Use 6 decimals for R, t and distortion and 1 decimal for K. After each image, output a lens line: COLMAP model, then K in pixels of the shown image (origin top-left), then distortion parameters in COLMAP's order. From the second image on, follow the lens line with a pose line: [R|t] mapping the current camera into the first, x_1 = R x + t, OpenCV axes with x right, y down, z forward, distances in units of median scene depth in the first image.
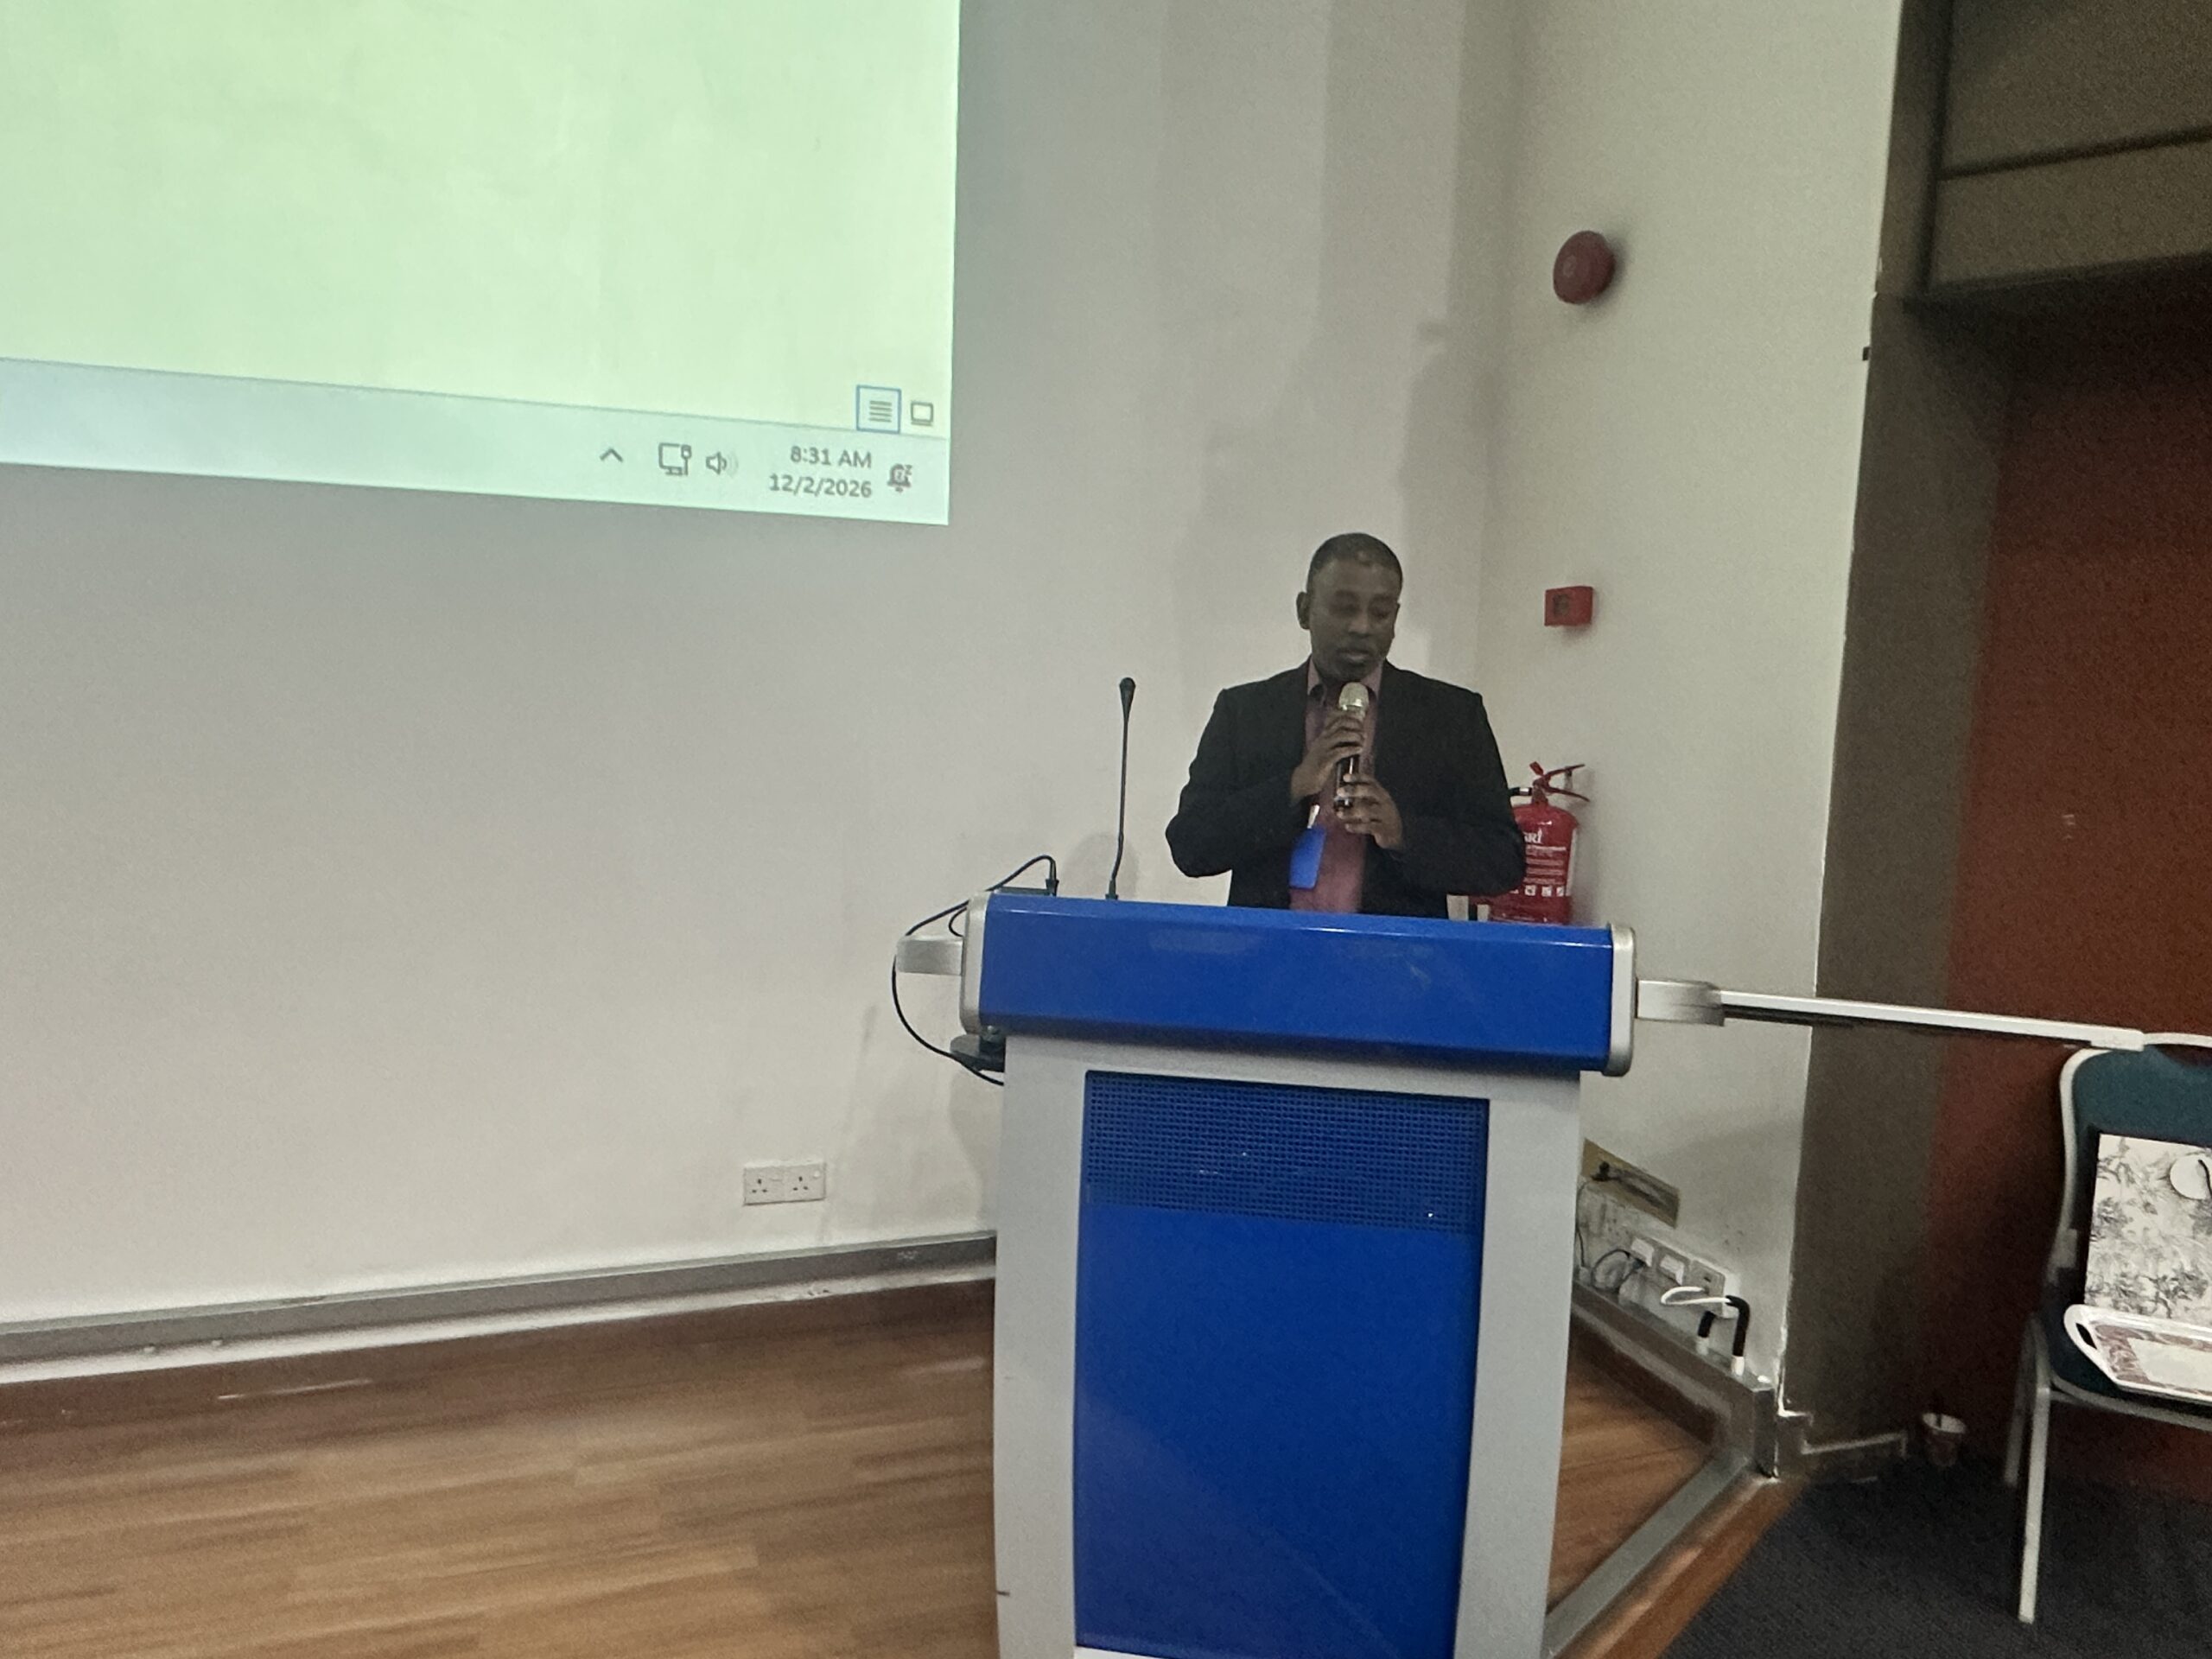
lens RADIAL K [[1404.7, 0, 1096.3], [0, 1404.7, 847.1], [0, 0, 1]] dist [-0.001770, 0.000498]
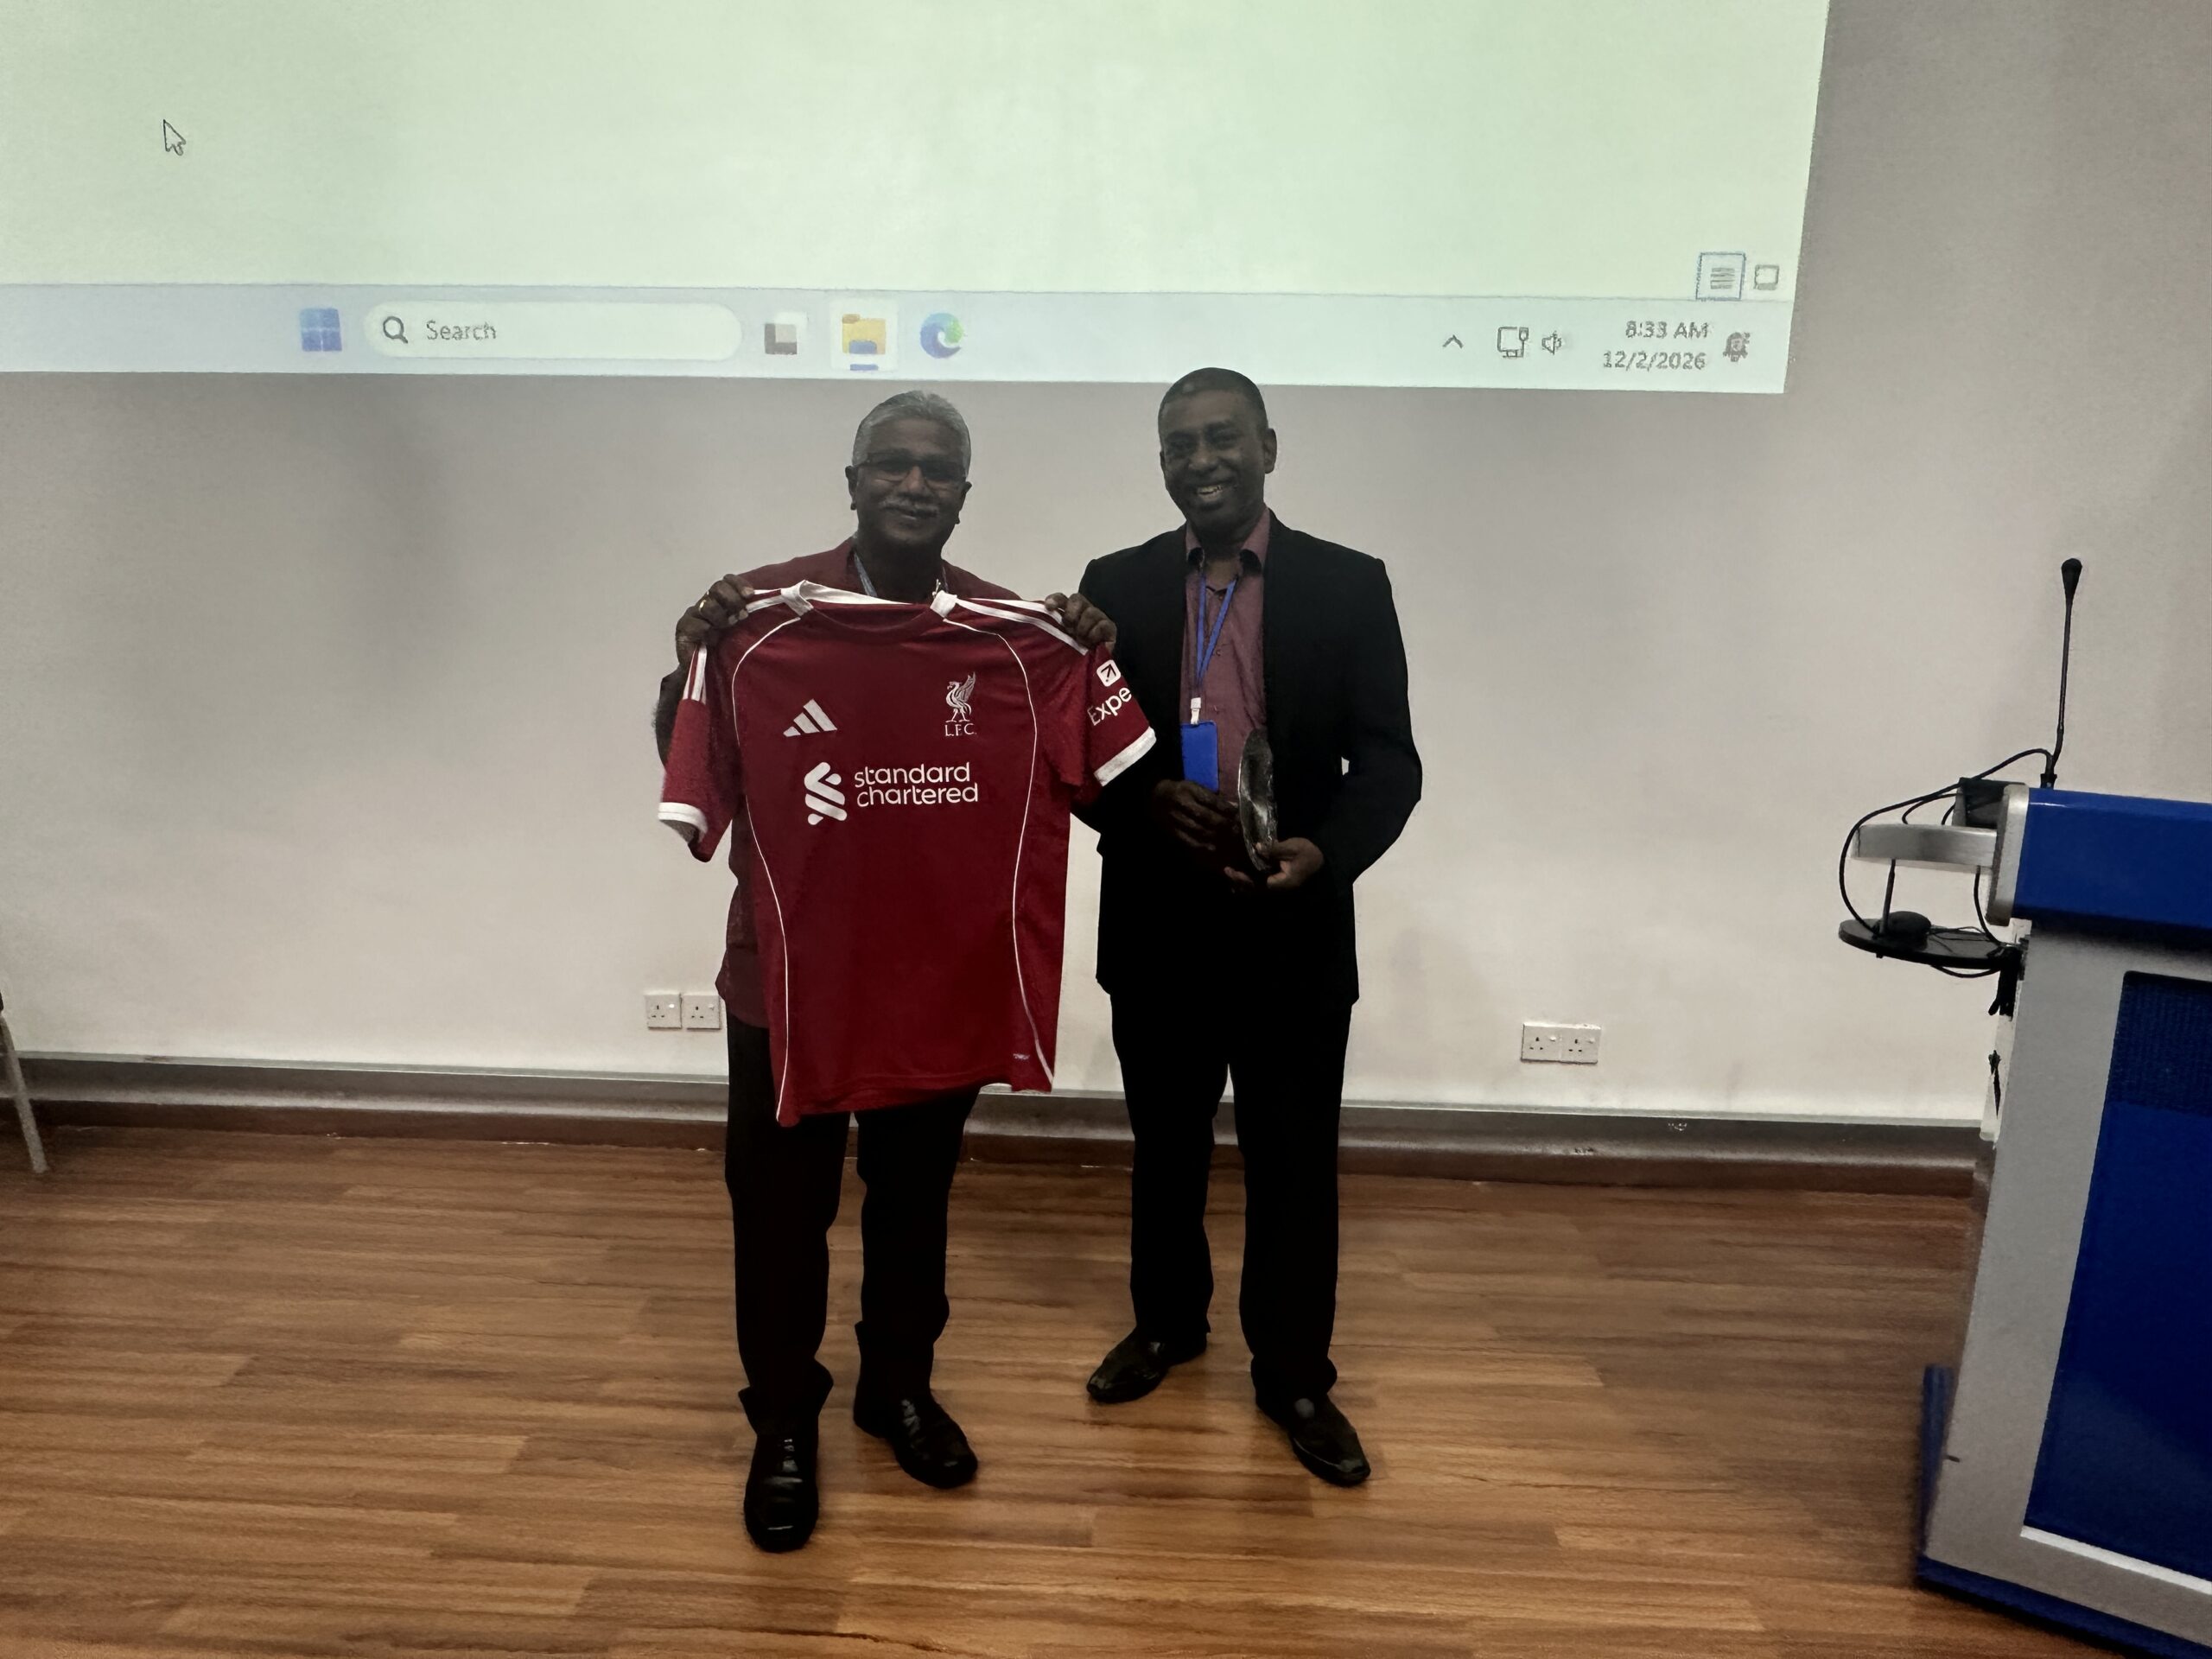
lens RADIAL K [[1419.0, 0, 1090.0], [0, 1419.0, 836.0], [0, 0, 1]] dist [-0.004529, 0.000440]
pose [[0.934524, 0.062064, -0.350447, -0.220454], [-0.030715, 0.995068, 0.094321, -0.004877], [0.354573, -0.077381, 0.931821, -0.115307]]
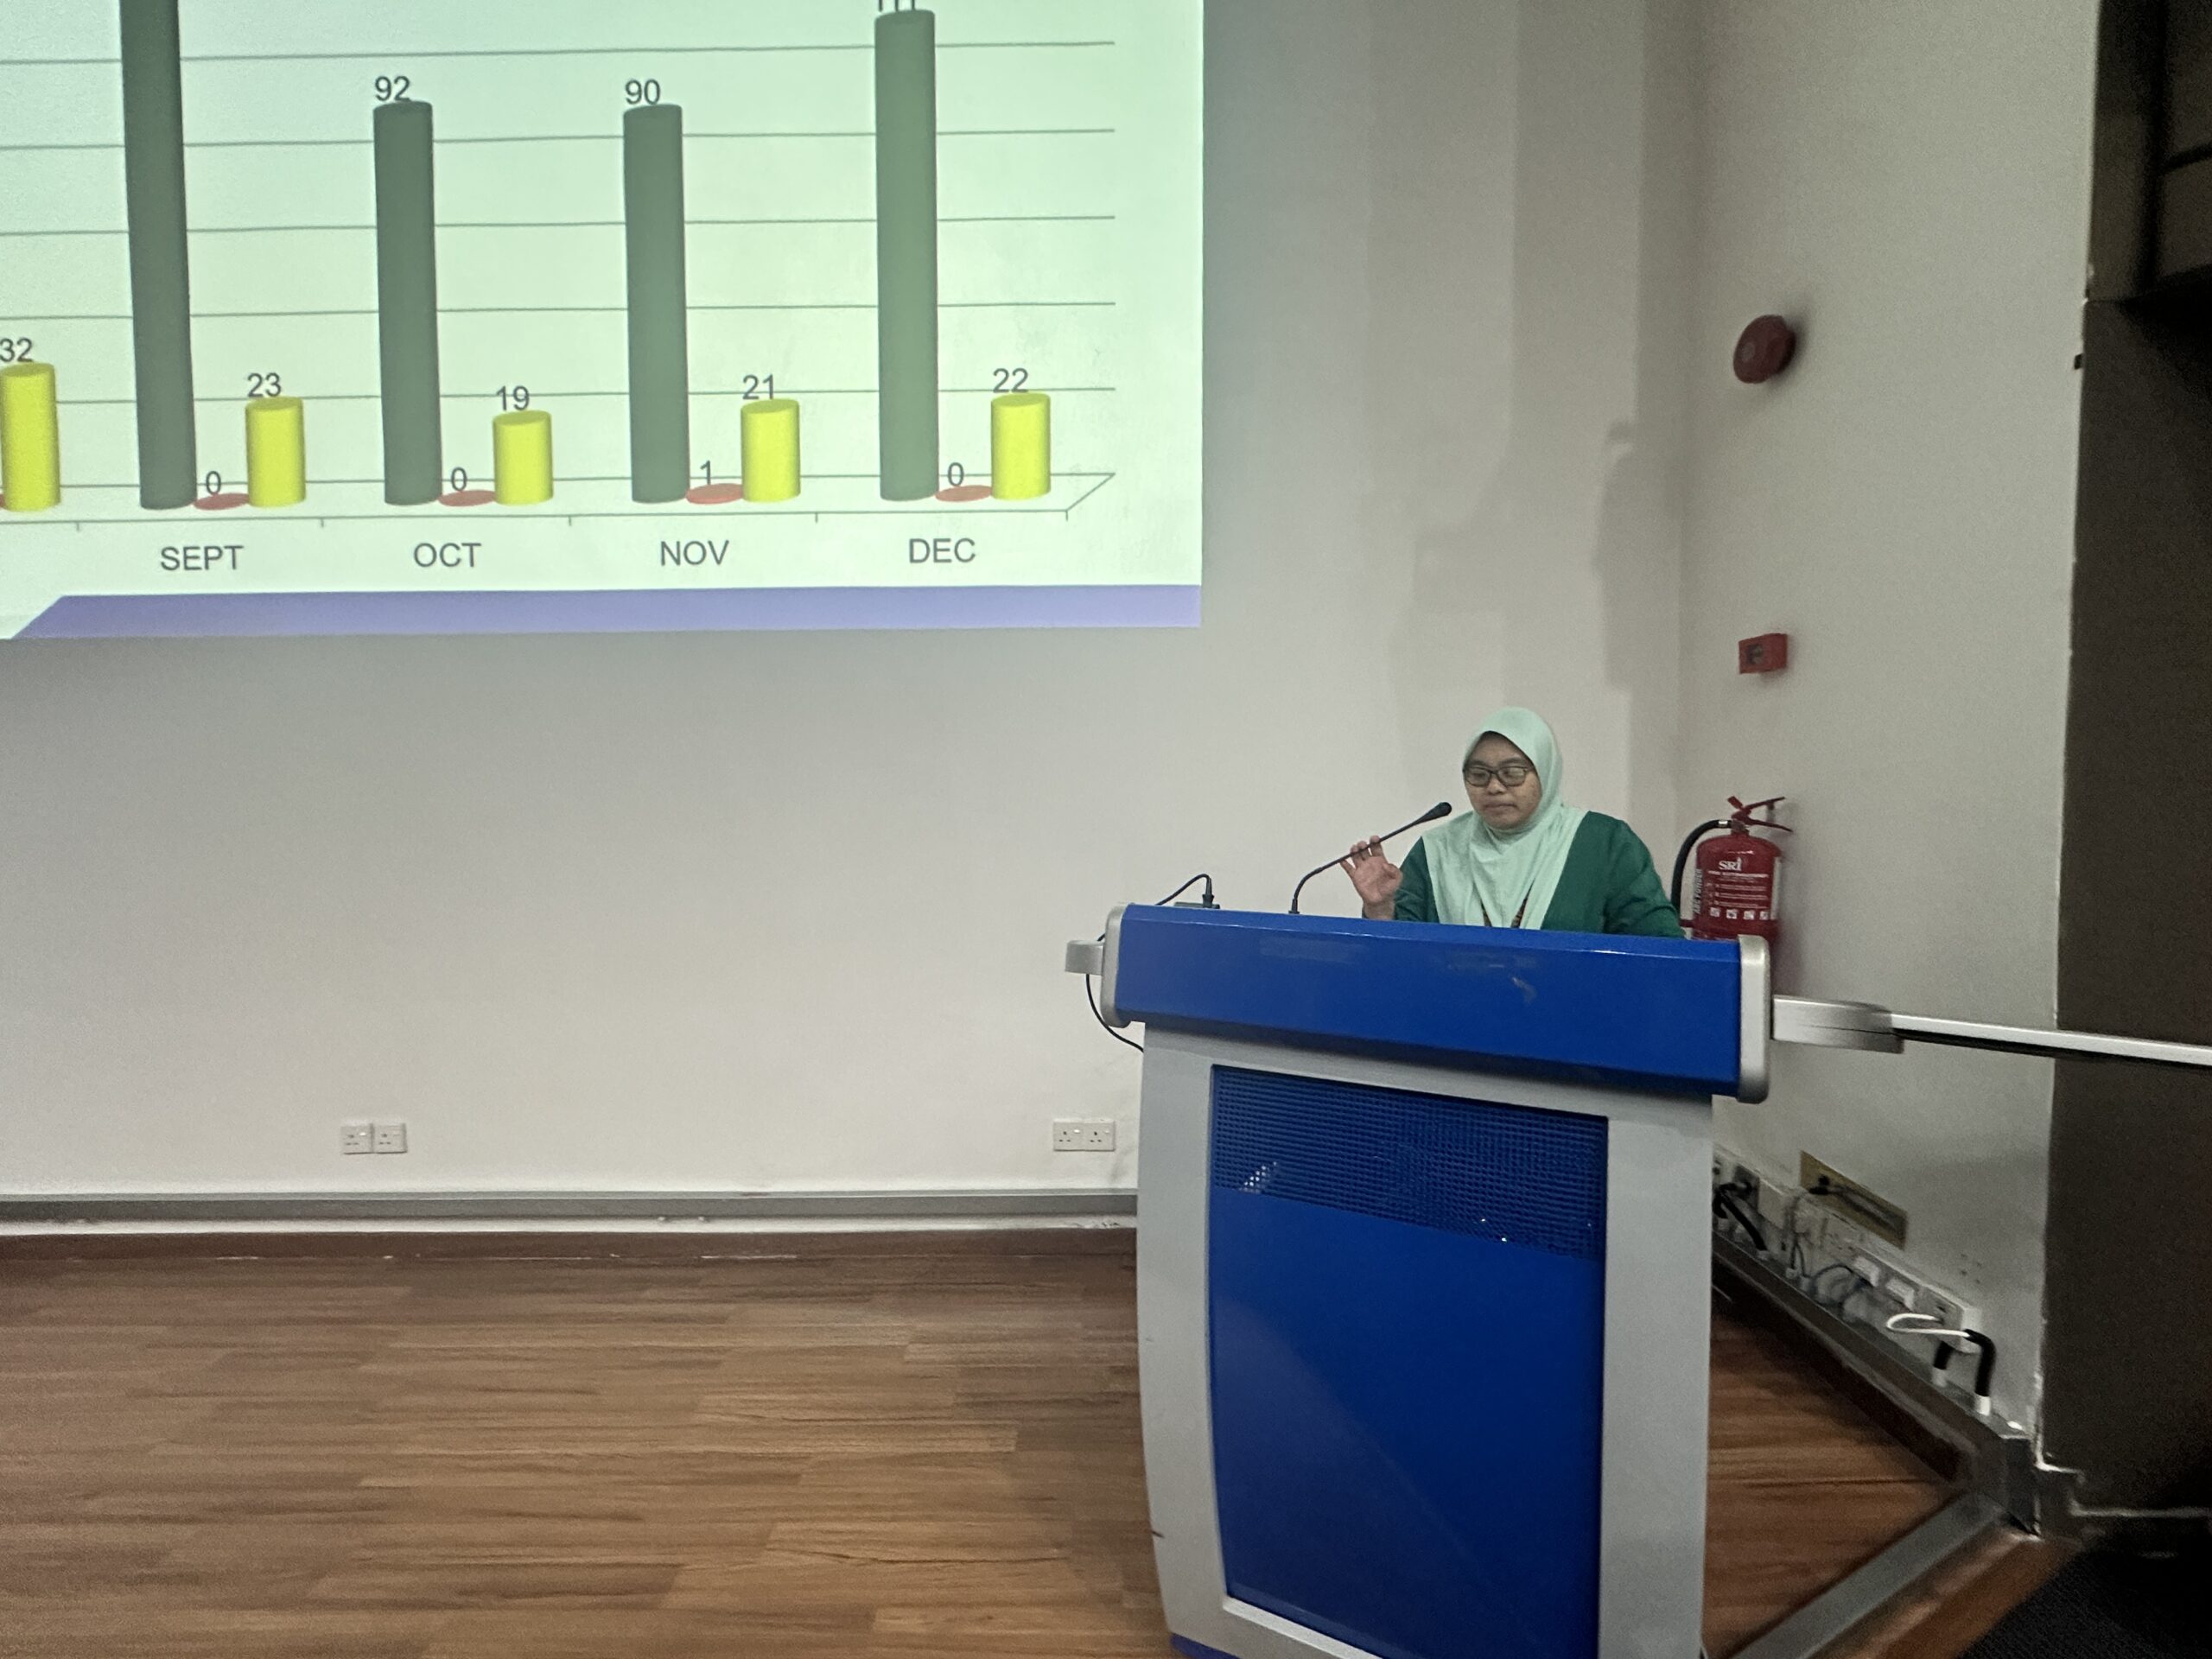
lens RADIAL K [[986.5, 0, 1101.3], [0, 986.5, 828.5], [0, 0, 1]] dist [-0.001828, 0.000399]
pose [[0.949477, -0.020439, -0.313170, 0.100672], [0.000914, 0.998053, -0.062368, 0.013742], [0.313835, 0.058930, 0.947647, 0.141995]]
